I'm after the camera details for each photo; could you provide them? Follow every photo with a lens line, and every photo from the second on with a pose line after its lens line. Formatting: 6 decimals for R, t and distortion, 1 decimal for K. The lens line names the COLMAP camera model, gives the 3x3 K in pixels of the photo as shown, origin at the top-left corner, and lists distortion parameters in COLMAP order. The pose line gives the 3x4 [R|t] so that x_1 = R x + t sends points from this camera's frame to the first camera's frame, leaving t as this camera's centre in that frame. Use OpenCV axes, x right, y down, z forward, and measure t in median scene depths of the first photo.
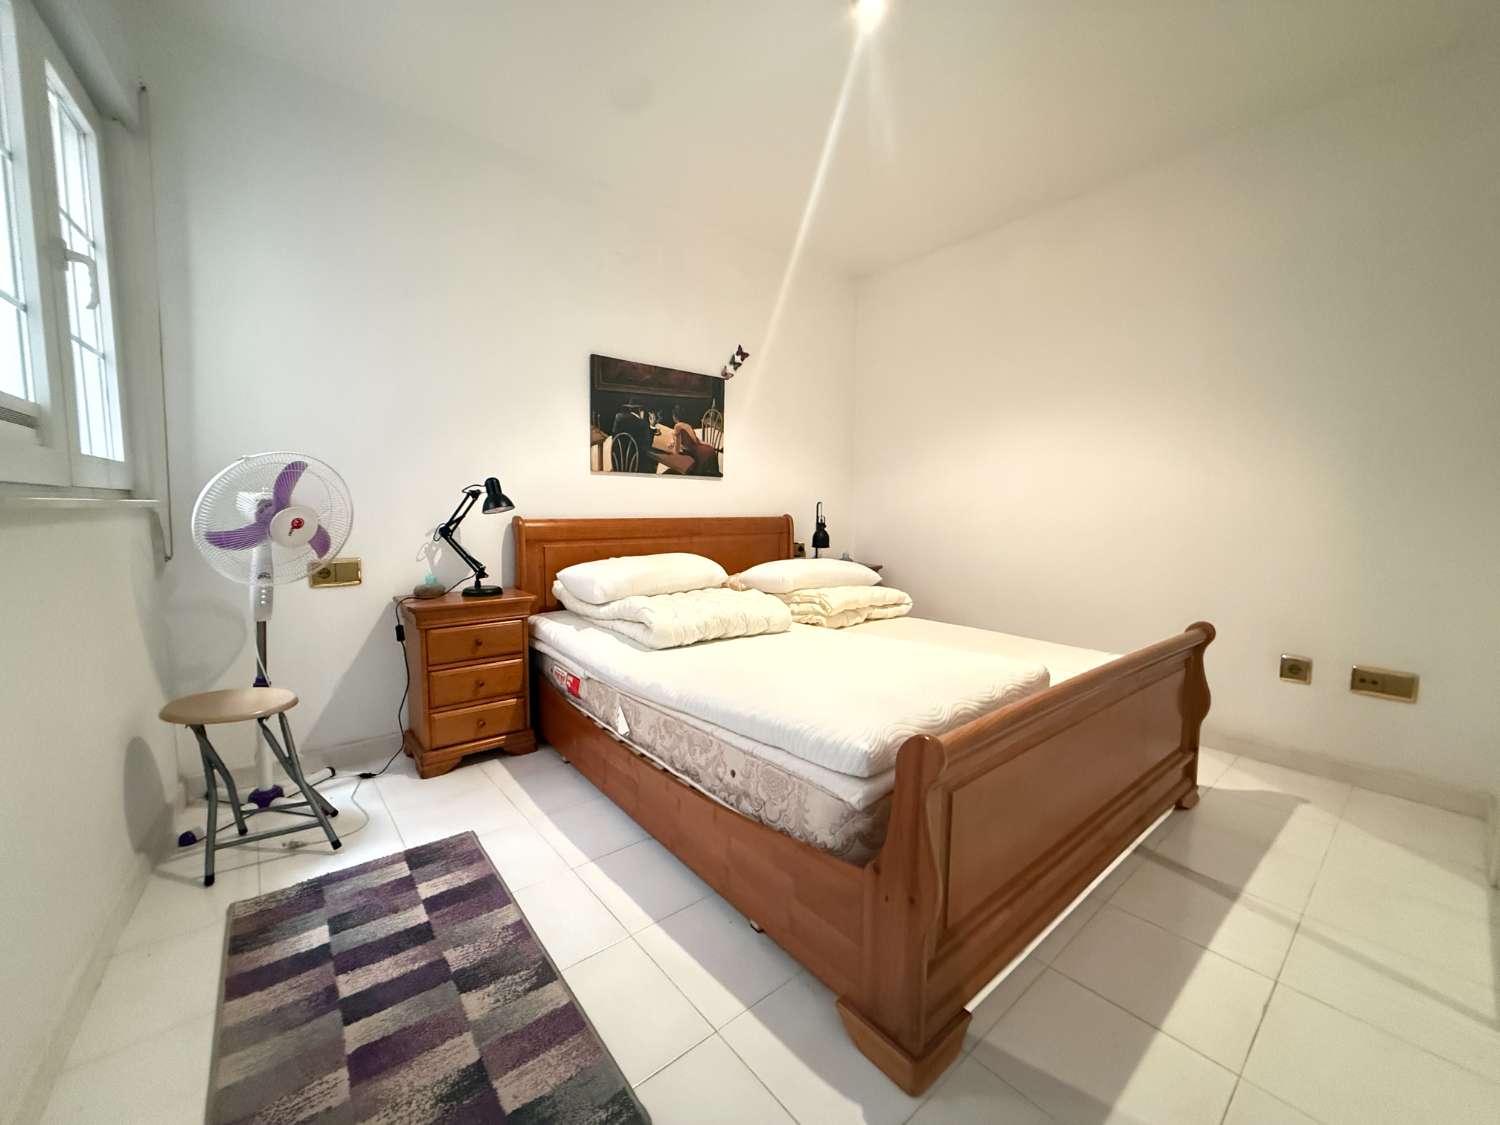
lens RADIAL K [[596.1, 0, 746.0], [0, 596.1, 562.9], [0, 0, 1]] dist [0.000676, -0.000622]
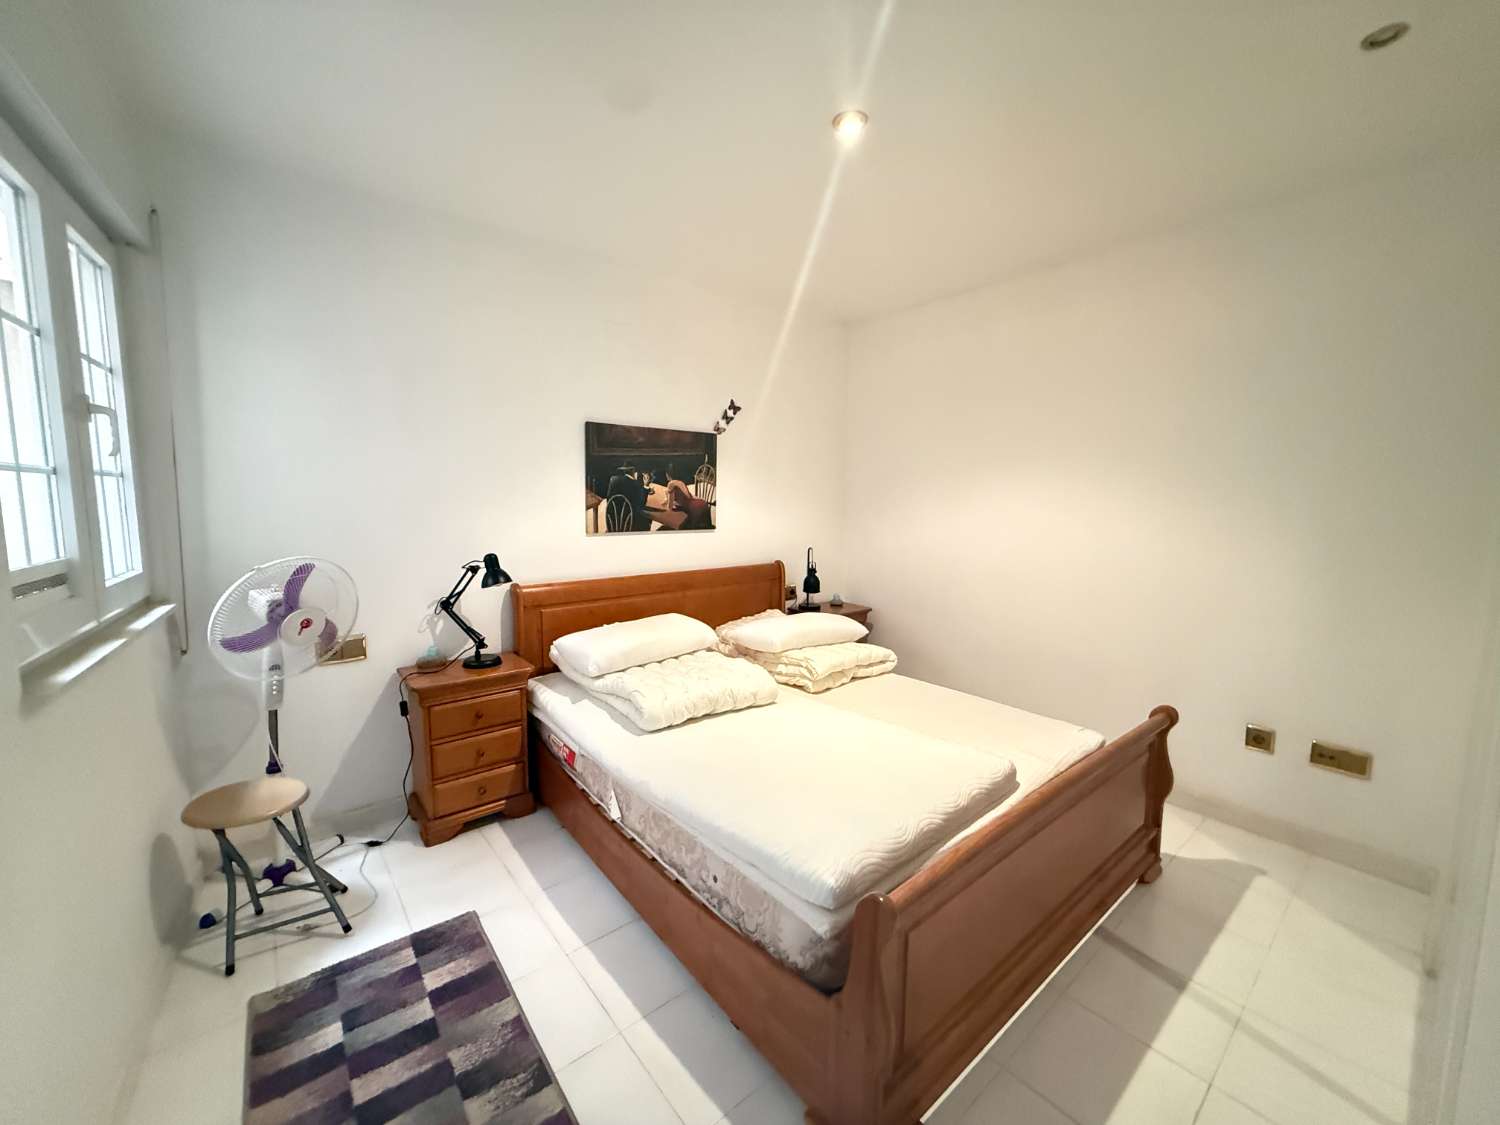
lens RADIAL K [[596.1, 0, 746.0], [0, 596.1, 562.9], [0, 0, 1]] dist [0.000676, -0.000622]
pose [[0.999998, 0.000016, -0.002039, 0.027172], [0.000022, 0.999830, 0.018452, -0.177959], [0.002039, -0.018452, 0.999828, -0.049250]]
